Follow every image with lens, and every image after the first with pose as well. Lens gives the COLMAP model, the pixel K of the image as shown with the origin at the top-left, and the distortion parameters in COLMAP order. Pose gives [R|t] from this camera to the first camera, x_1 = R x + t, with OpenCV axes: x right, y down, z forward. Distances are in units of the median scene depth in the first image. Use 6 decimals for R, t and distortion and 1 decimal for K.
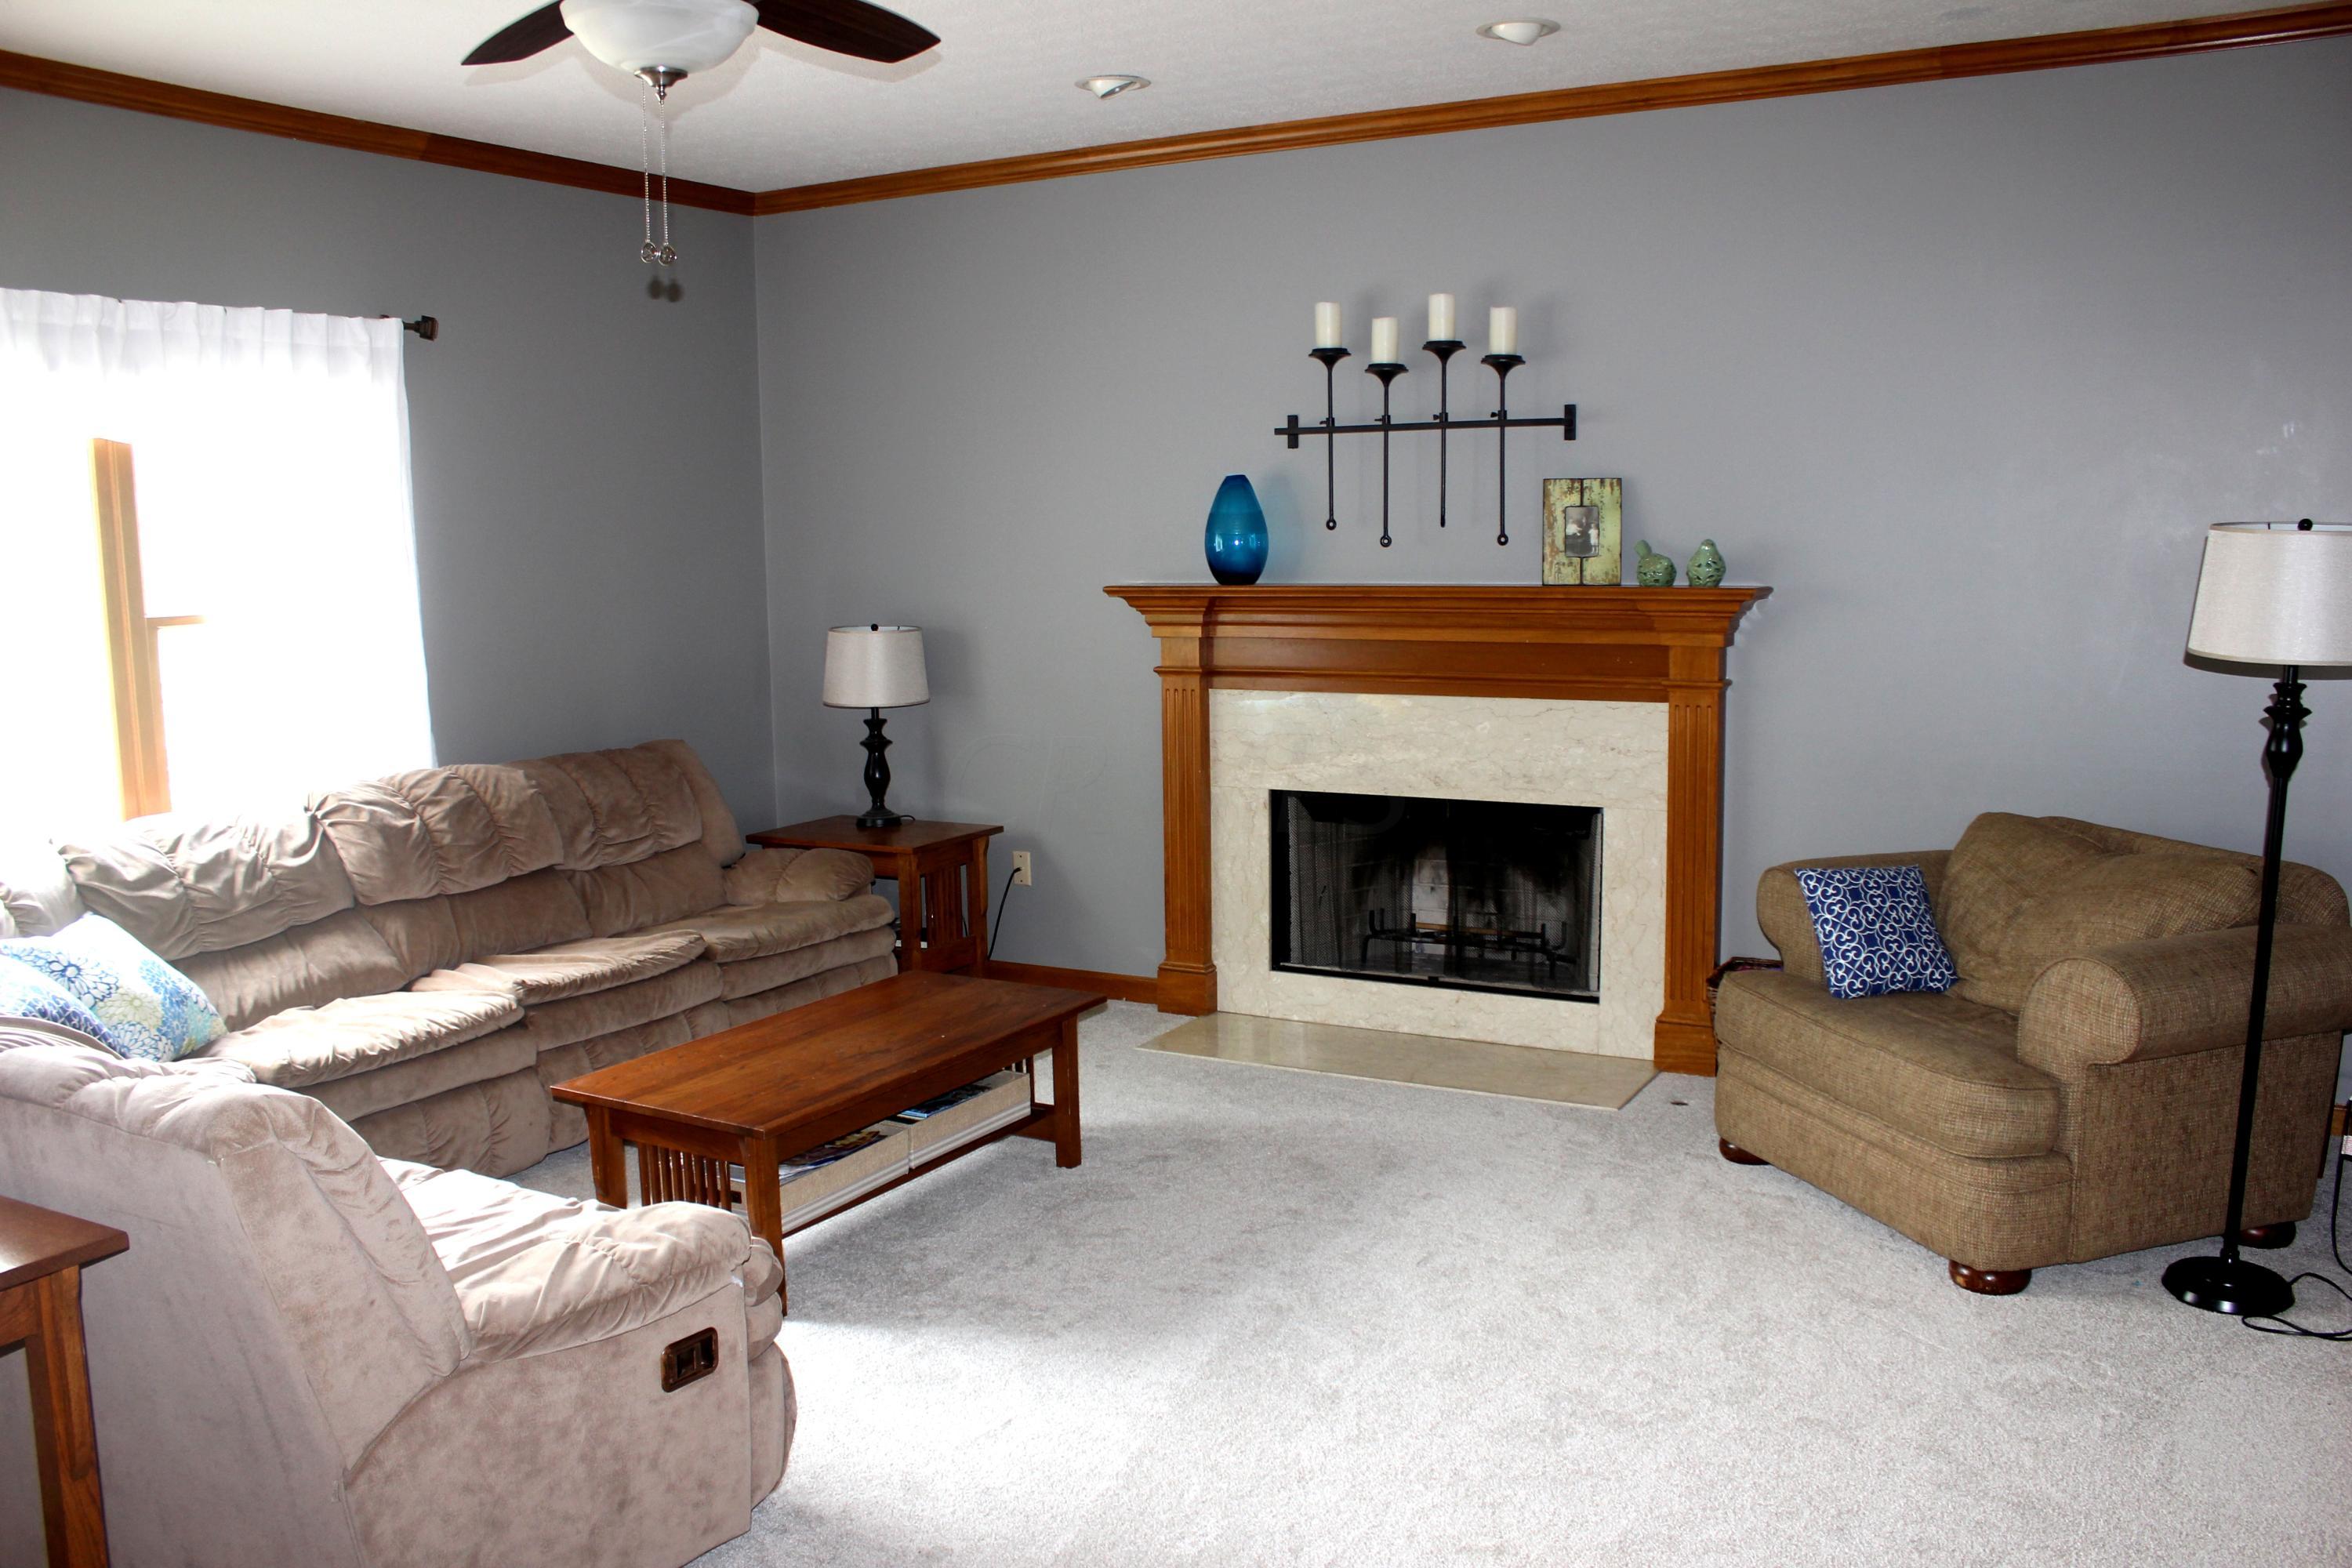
lens RADIAL K [[1963.3, 0, 1175.2], [0, 1963.3, 797.6], [0, 0, 1]] dist [-0.063365, 0.025785]
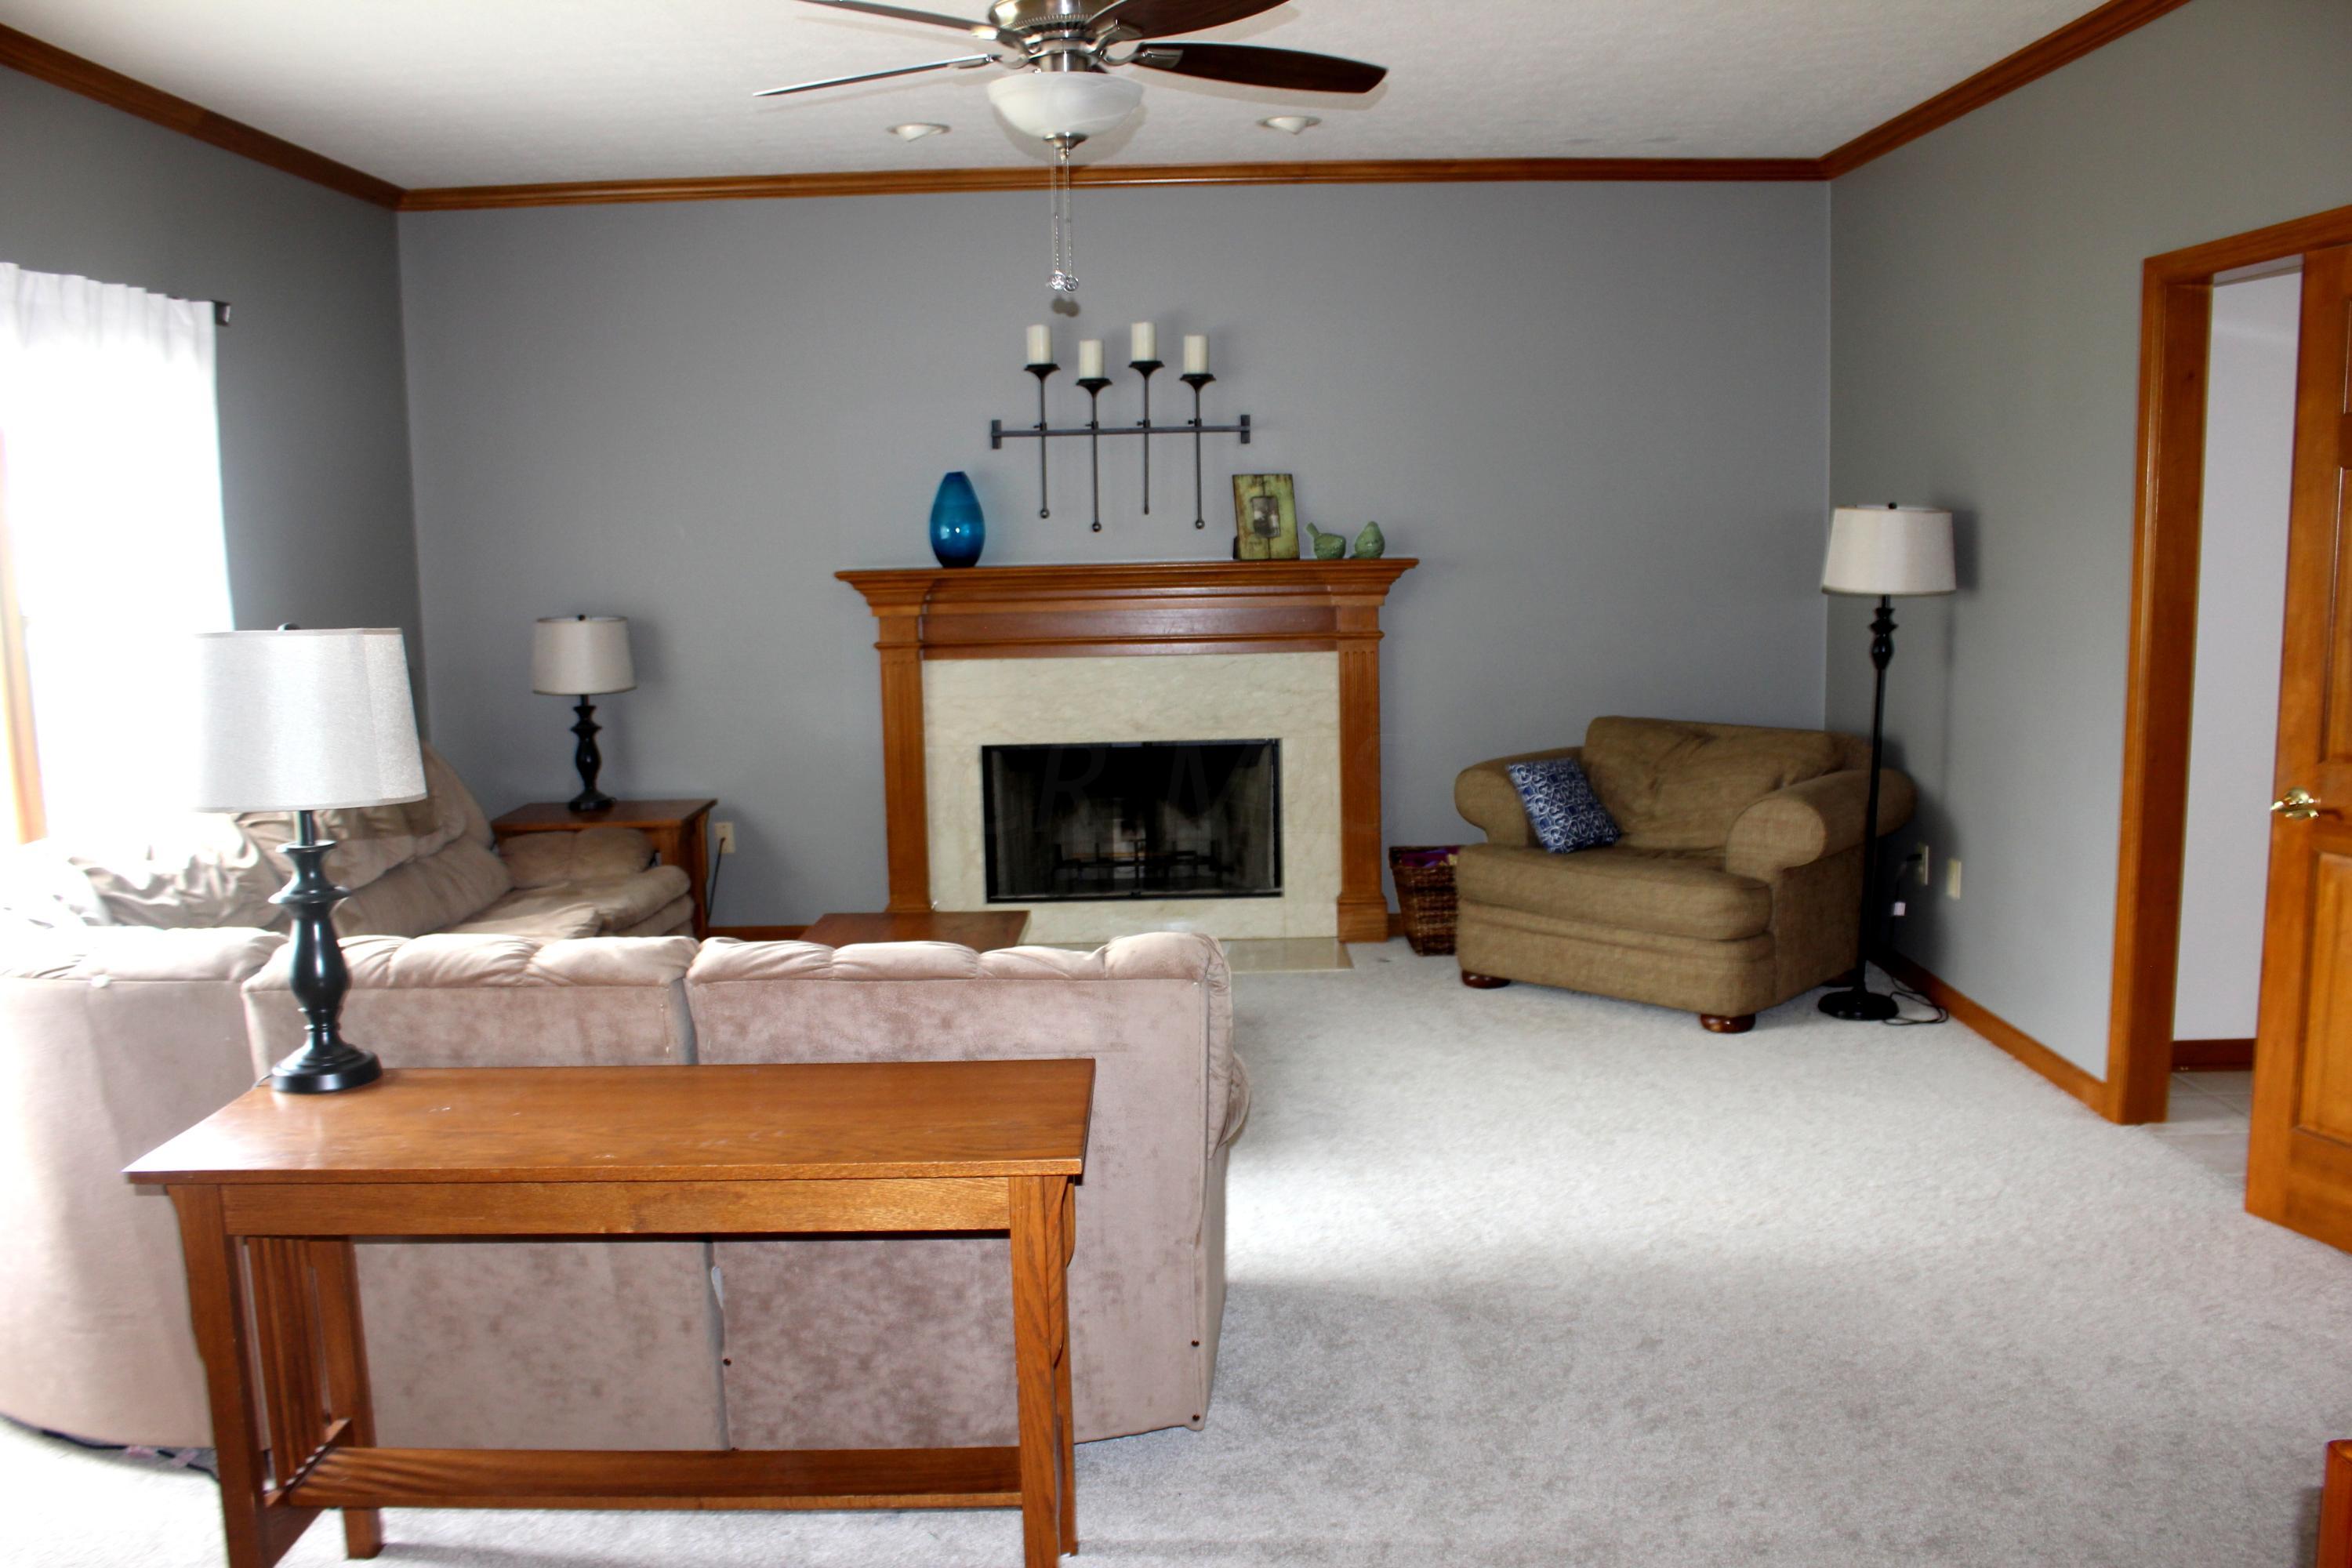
lens RADIAL K [[1963.3, 0, 1180.3], [0, 1963.3, 782.8], [0, 0, 1]] dist [-0.063365, 0.025785]
pose [[0.881762, -0.071072, 0.466309, -0.427396], [0.073523, 0.997209, 0.012960, 0.012589], [-0.465929, 0.022857, 0.884527, -0.075678]]
